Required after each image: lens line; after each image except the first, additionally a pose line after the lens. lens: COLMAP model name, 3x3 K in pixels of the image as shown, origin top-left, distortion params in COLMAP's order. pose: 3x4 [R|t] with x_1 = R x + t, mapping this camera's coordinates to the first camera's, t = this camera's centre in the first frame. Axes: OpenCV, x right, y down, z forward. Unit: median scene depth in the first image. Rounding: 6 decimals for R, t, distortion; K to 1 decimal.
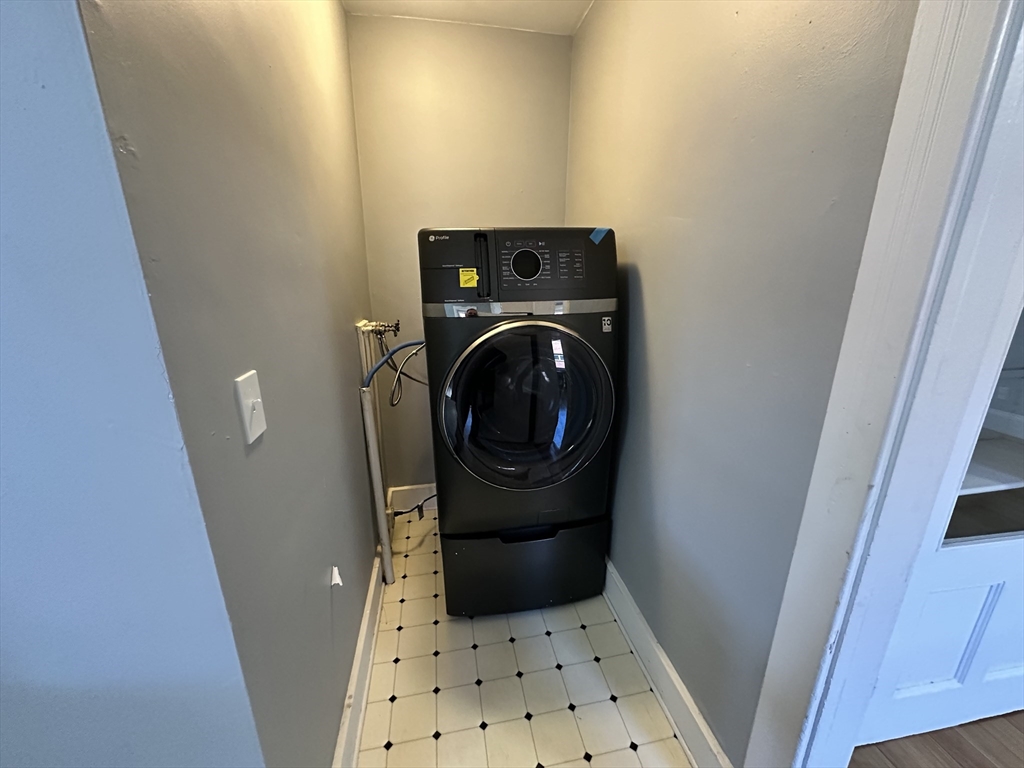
lens RADIAL K [[408.0, 0, 512.5], [0, 408.0, 386.0], [0, 0, 1]] dist [0.001453, -0.000162]
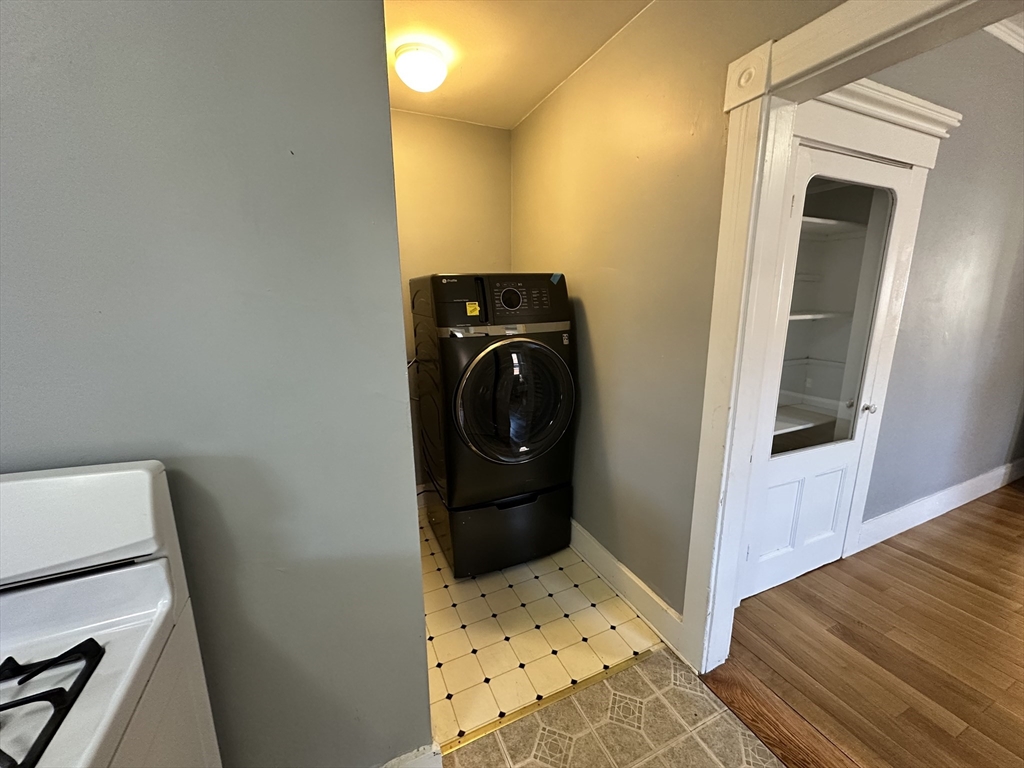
lens RADIAL K [[408.0, 0, 513.2], [0, 408.0, 385.0], [0, 0, 1]] dist [0.001453, -0.000162]
pose [[0.971379, -0.060054, 0.229817, -0.300007], [0.076048, 0.995214, -0.061372, 0.087571], [-0.225032, 0.077093, 0.971297, -0.354408]]
